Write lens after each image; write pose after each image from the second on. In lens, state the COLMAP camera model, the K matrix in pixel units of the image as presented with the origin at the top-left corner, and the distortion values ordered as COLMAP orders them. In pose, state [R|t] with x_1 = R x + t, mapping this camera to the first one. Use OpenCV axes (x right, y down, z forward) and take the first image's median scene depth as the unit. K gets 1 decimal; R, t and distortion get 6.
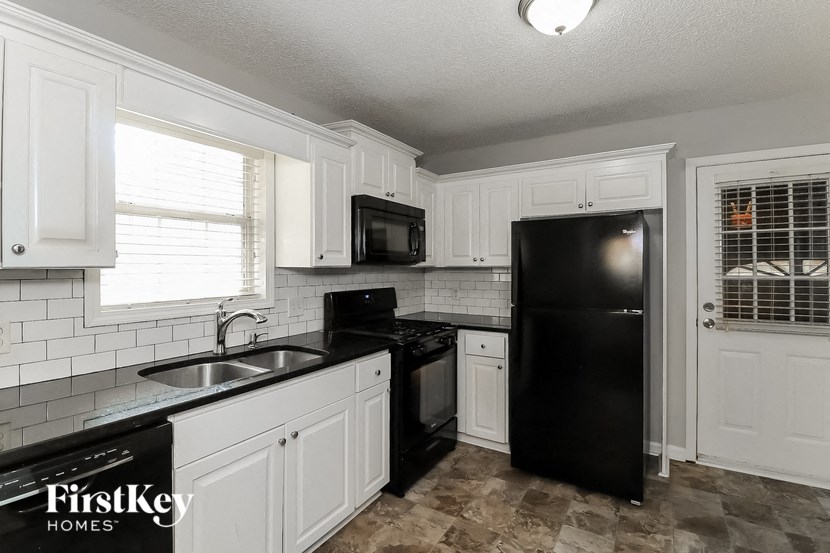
lens RADIAL K [[400.1, 0, 412.8], [0, 400.1, 264.5], [0, 0, 1]] dist [-0.002380, -0.000900]
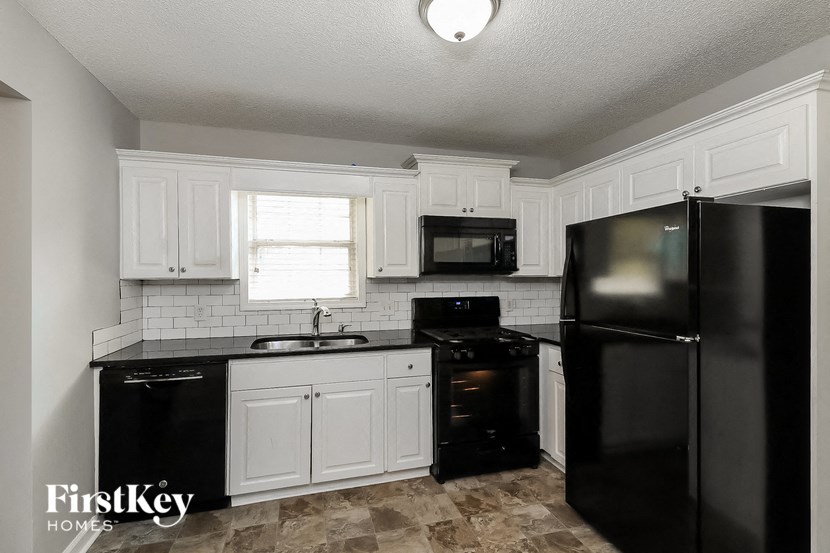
lens RADIAL K [[390.3, 0, 415.0], [0, 390.3, 276.5], [0, 0, 1]] dist [0.032793, -0.000234]
pose [[0.735859, -0.005650, -0.677111, 0.666742], [0.008797, 0.999961, 0.001217, 0.002632], [0.677078, -0.006852, 0.735879, 0.146816]]
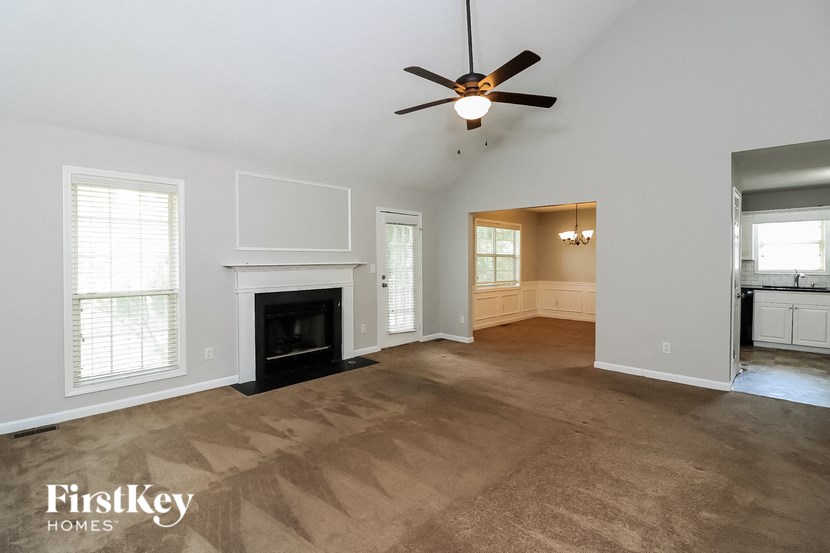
lens RADIAL K [[400.1, 0, 412.8], [0, 400.1, 264.5], [0, 0, 1]] dist [-0.002380, -0.000900]
pose [[-0.202533, 0.011385, -0.979209, 2.767857], [0.005023, 0.999931, 0.010587, -0.006363], [0.979263, -0.002775, -0.202576, -1.153354]]
